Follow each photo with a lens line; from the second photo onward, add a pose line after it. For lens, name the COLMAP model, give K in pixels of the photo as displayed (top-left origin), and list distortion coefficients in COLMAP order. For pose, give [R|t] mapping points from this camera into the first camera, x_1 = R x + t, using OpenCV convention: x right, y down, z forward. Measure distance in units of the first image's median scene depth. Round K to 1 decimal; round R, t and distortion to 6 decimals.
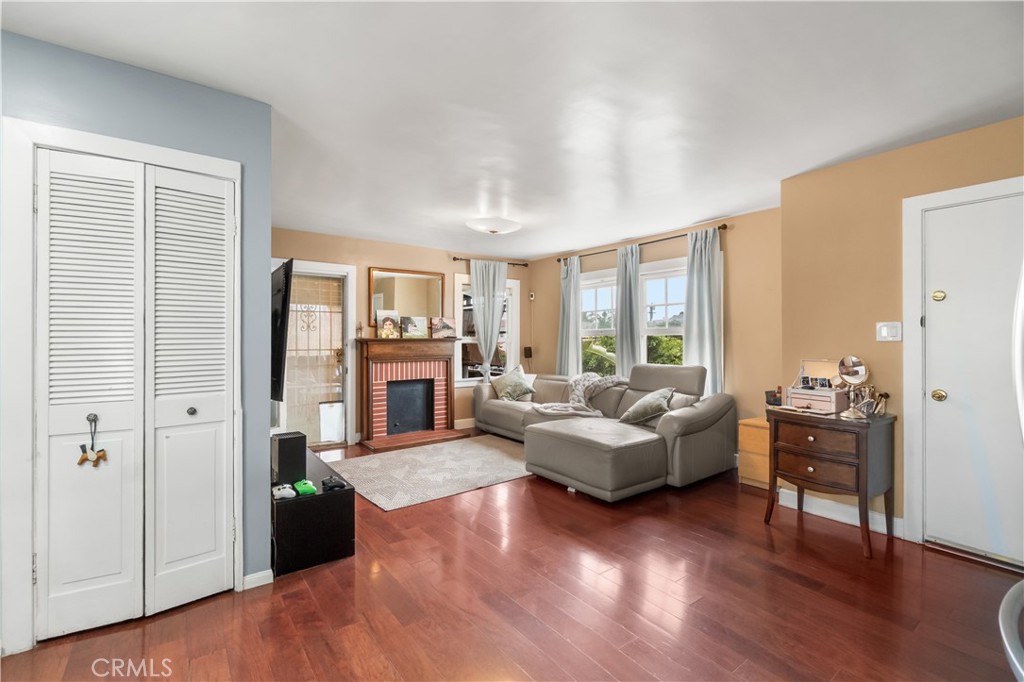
lens RADIAL K [[450.2, 0, 493.9], [0, 450.2, 340.5], [0, 0, 1]] dist [-0.001279, -0.000002]
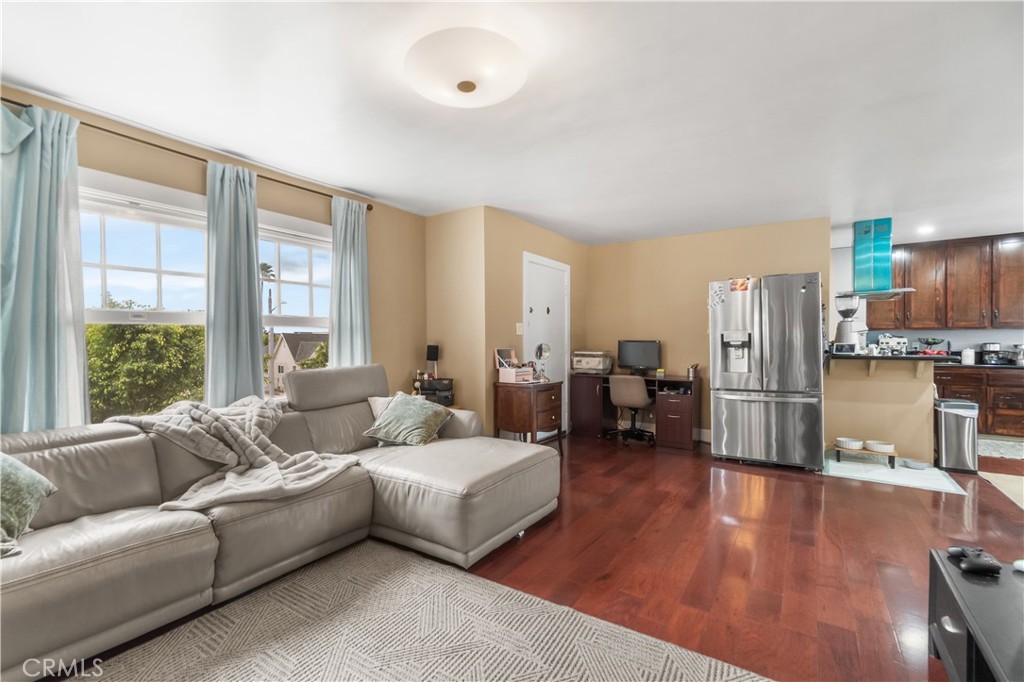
lens RADIAL K [[451.3, 0, 487.0], [0, 451.3, 345.4], [0, 0, 1]] dist [0.000254, 0.000216]
pose [[-0.324849, -0.013524, 0.945669, -0.334646], [0.008198, 0.999820, 0.017114, 0.006088], [-0.945730, 0.013312, -0.324680, 0.856995]]
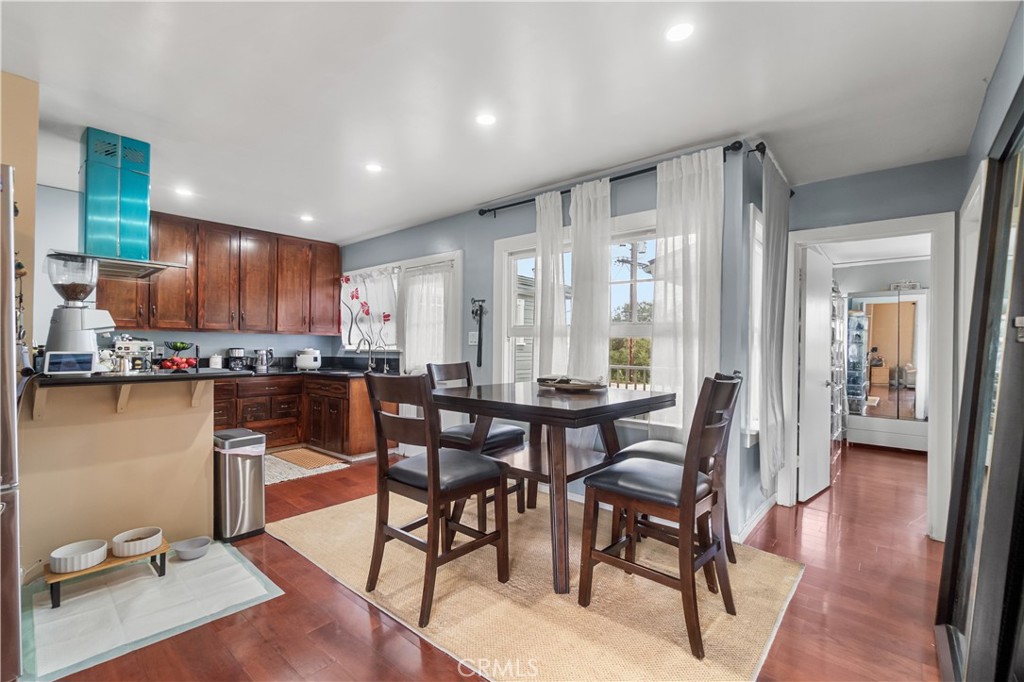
lens RADIAL K [[451.3, 0, 495.7], [0, 451.3, 344.6], [0, 0, 1]] dist [-0.002795, -0.000374]
pose [[-0.976241, -0.015957, -0.216099, -0.054450], [-0.017541, 0.999831, 0.005415, 0.006543], [0.215976, 0.009077, -0.976357, 0.449614]]
